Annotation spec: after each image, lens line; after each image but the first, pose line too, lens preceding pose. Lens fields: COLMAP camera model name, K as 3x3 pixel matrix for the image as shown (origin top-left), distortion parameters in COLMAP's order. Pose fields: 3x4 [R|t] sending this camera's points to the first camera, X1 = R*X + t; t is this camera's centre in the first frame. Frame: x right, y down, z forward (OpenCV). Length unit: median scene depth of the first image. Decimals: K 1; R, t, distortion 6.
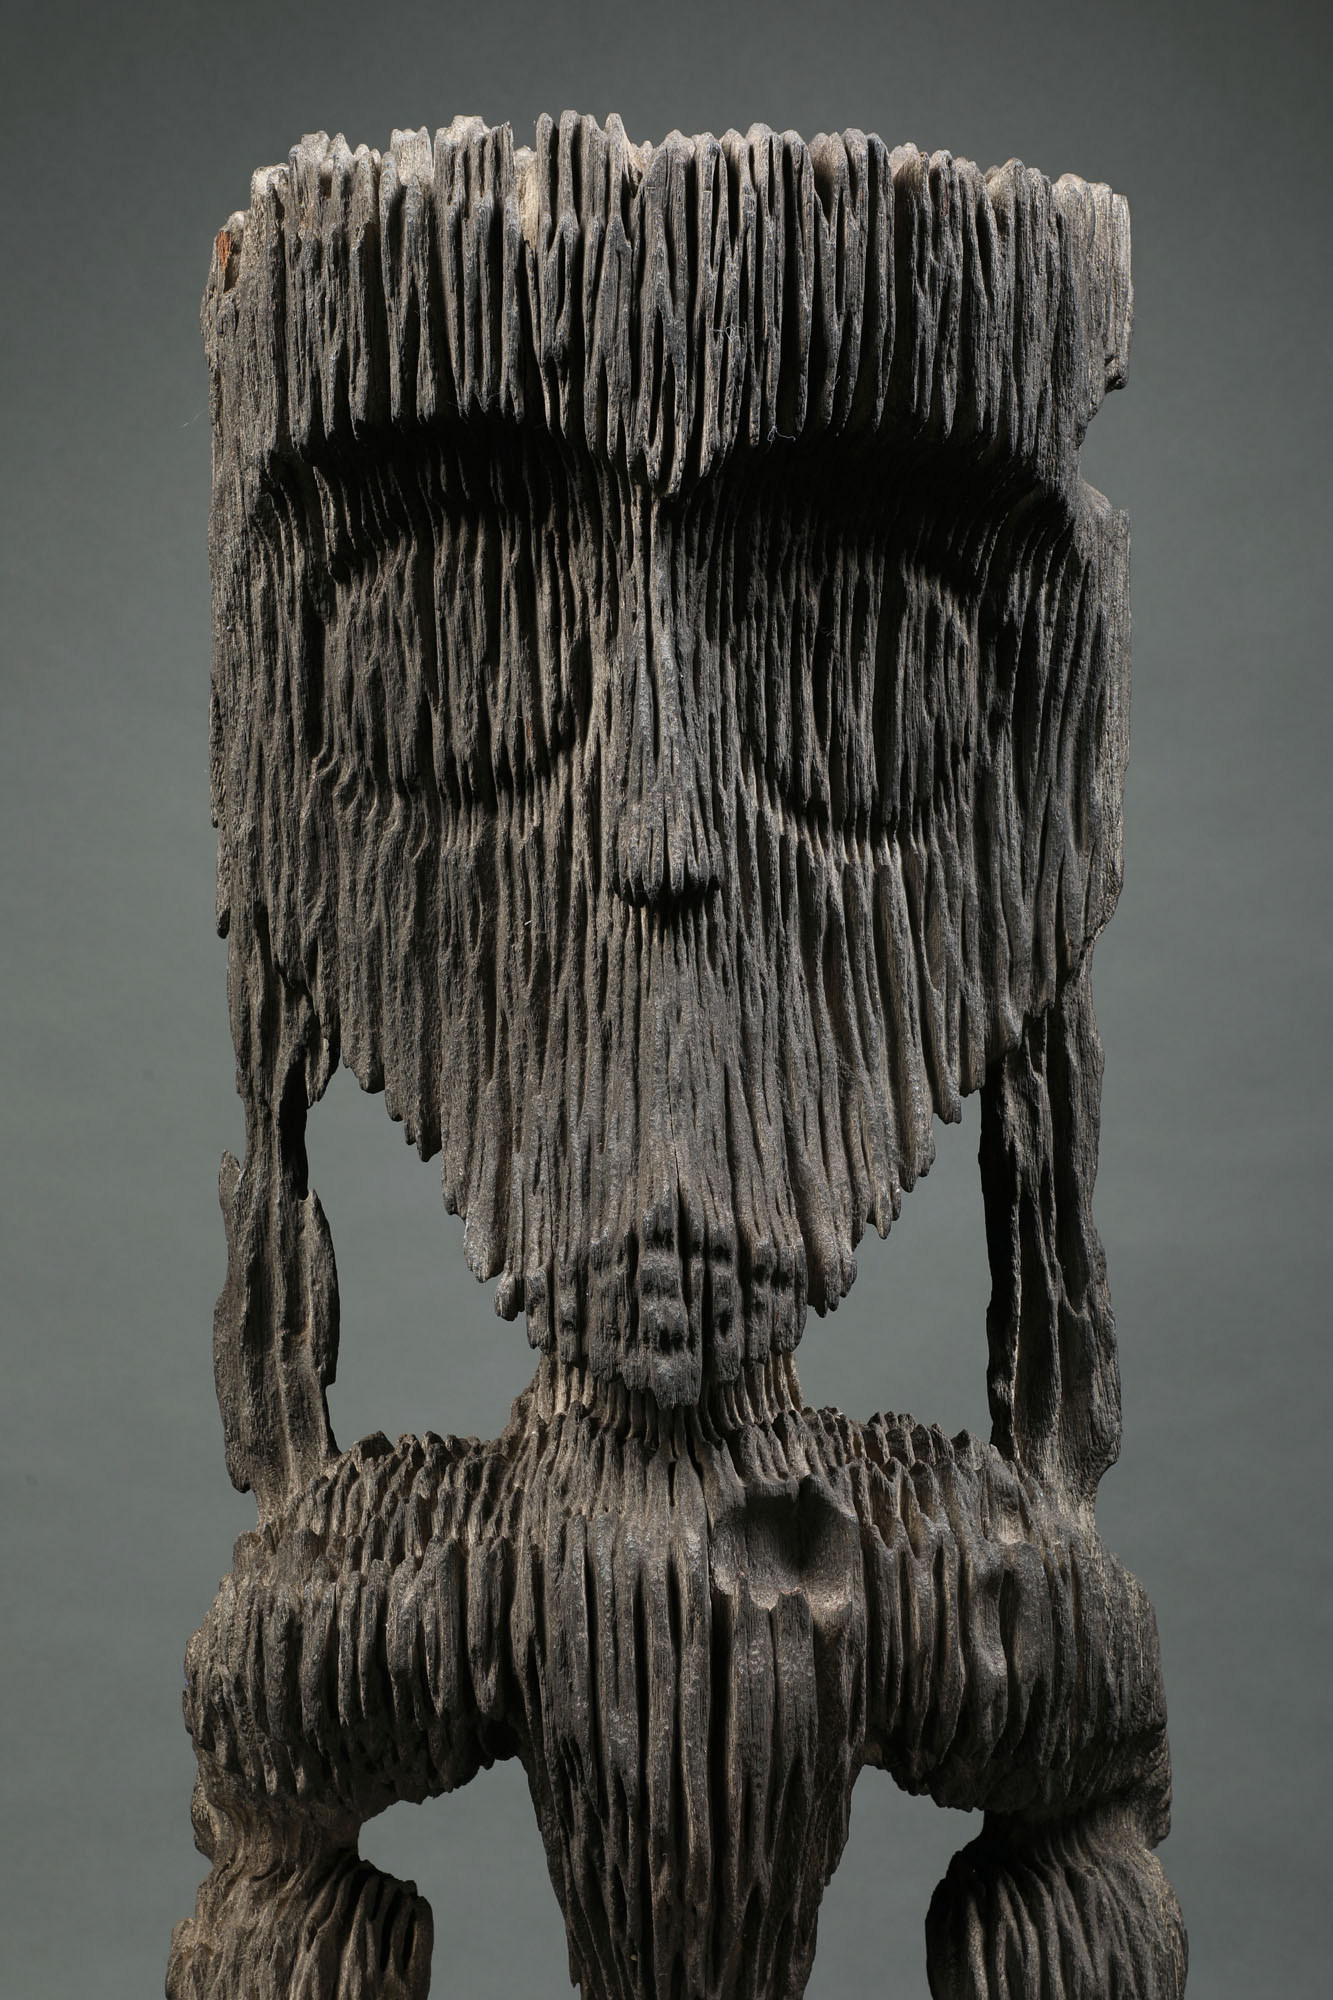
lens RADIAL K [[4096.9, 0, 624.6], [0, 4096.9, 994.5], [0, 0, 1]] dist [0.330555, -0.016689]
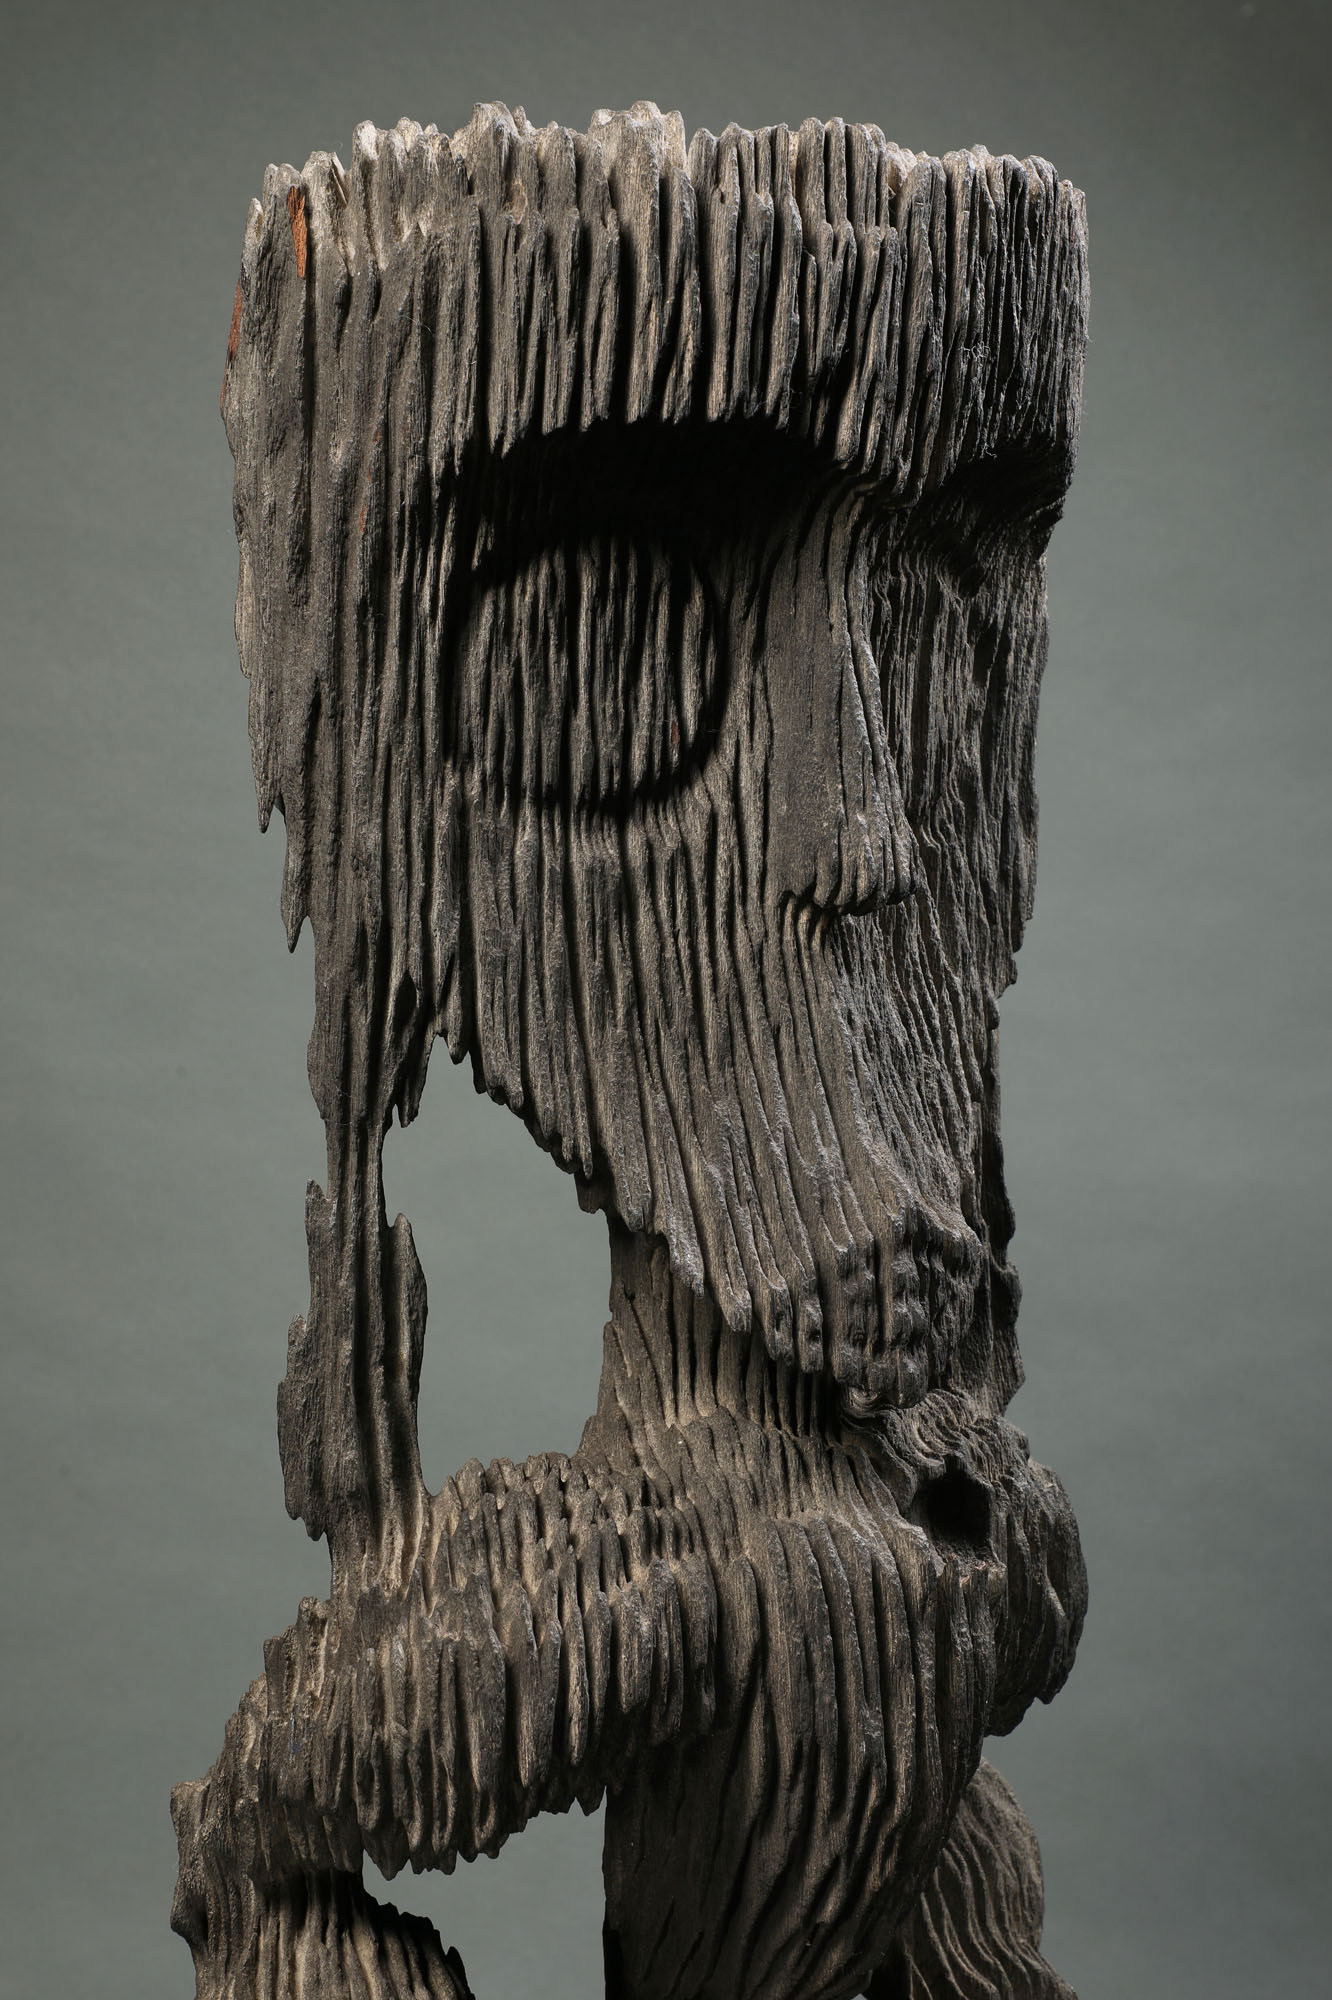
lens RADIAL K [[4096.9, 0, 624.1], [0, 4096.9, 994.5], [0, 0, 1]] dist [0.330555, -0.016689]
pose [[0.782475, -0.053772, 0.620356, -0.646949], [0.020739, 0.997962, 0.060344, -0.062041], [-0.622337, -0.034352, 0.781995, 0.237893]]
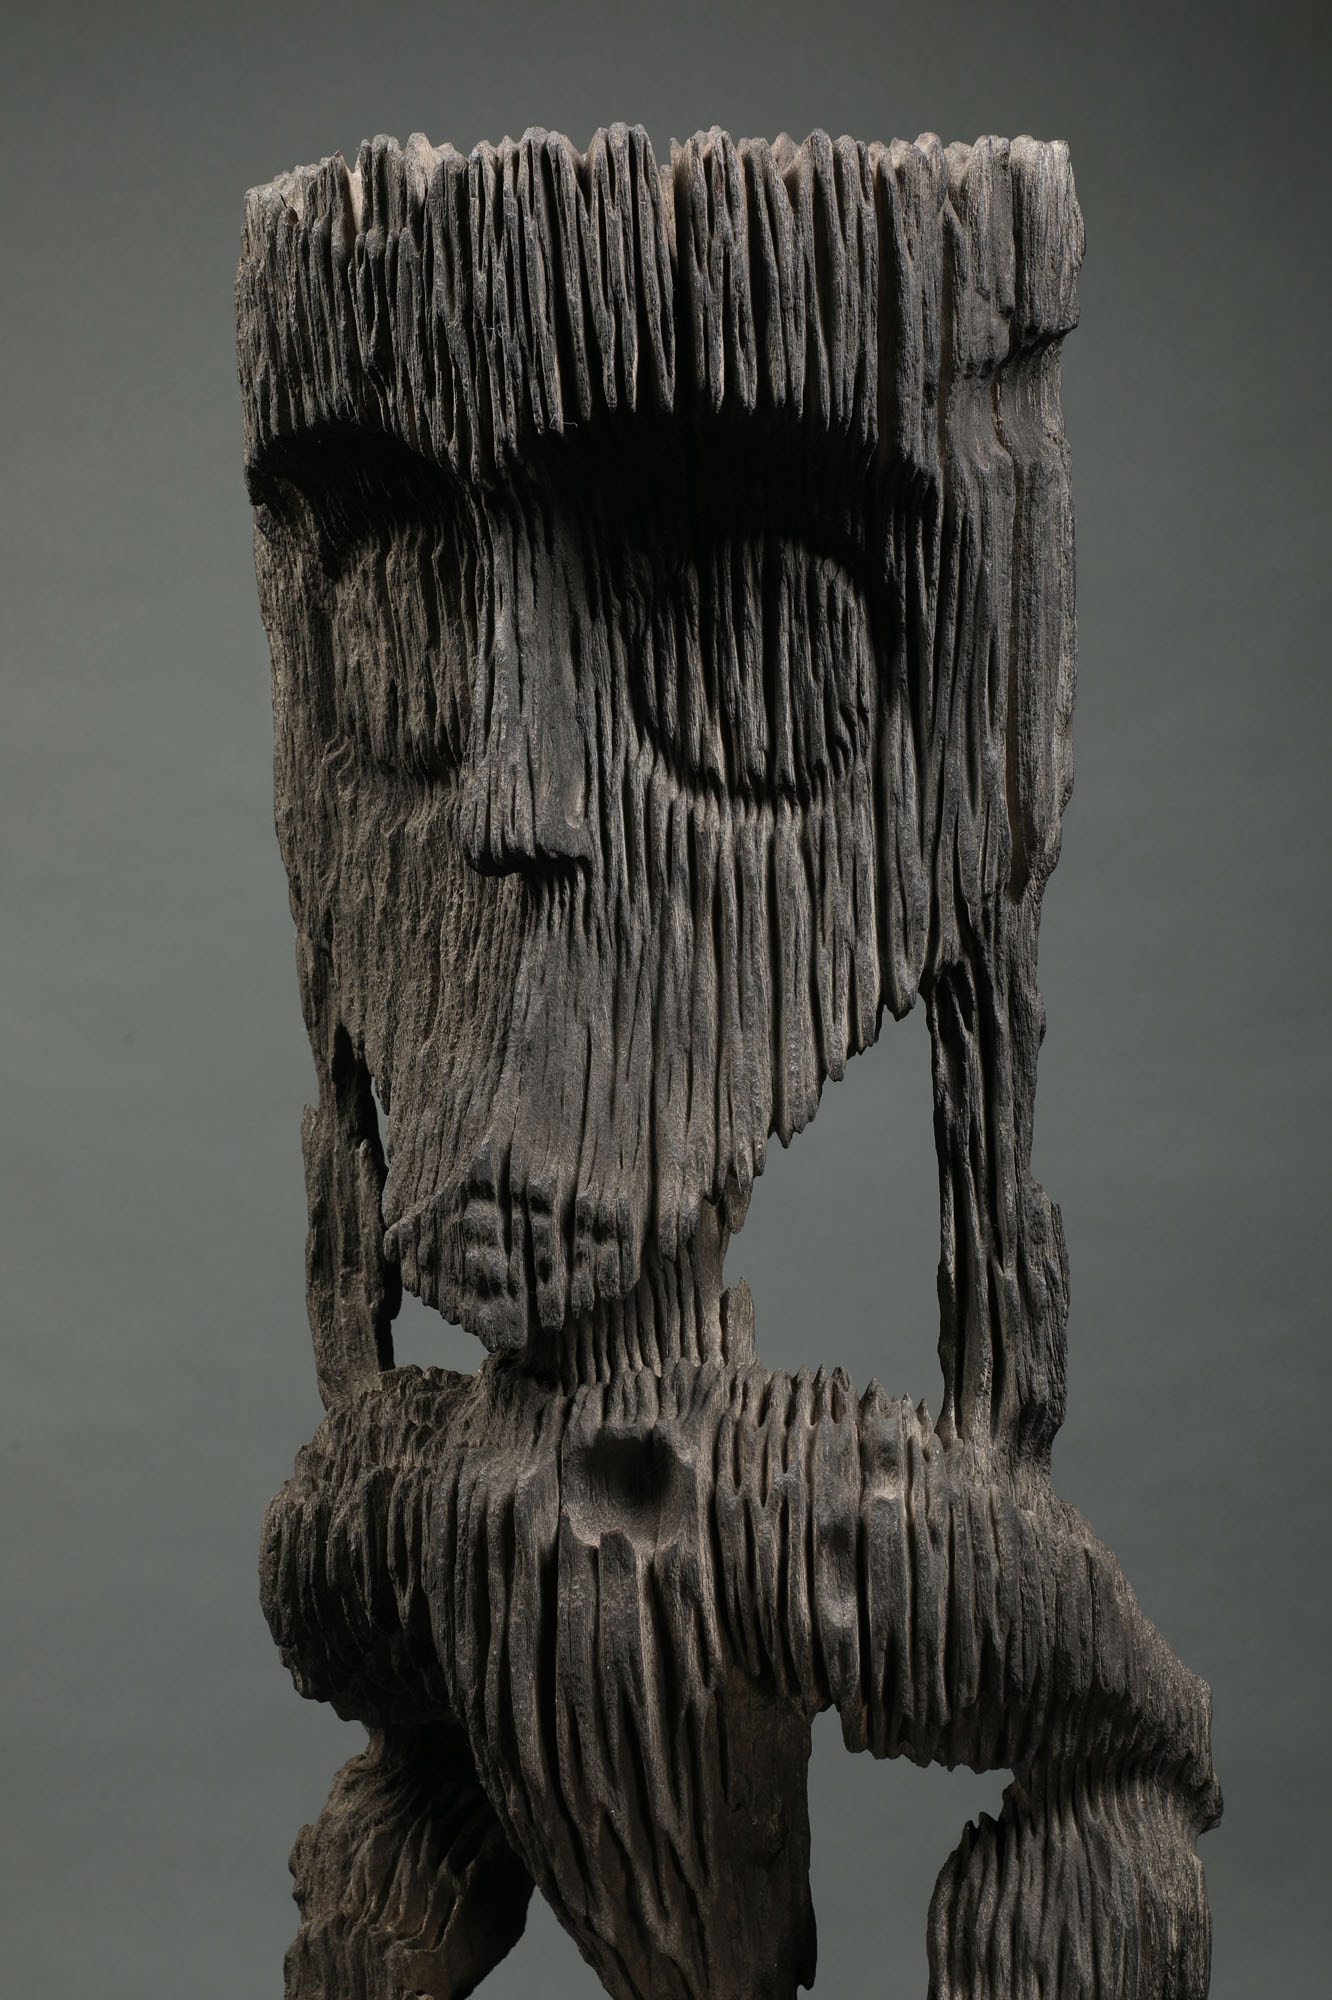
lens RADIAL K [[4055.7, 0, 659.3], [0, 4055.7, 947.5], [0, 0, 1]] dist [0.321494, 0.175140]
pose [[0.870487, -0.012537, -0.492032, 0.541442], [0.013387, 0.999909, -0.001794, -0.000444], [0.492010, -0.005026, 0.870575, 0.107245]]
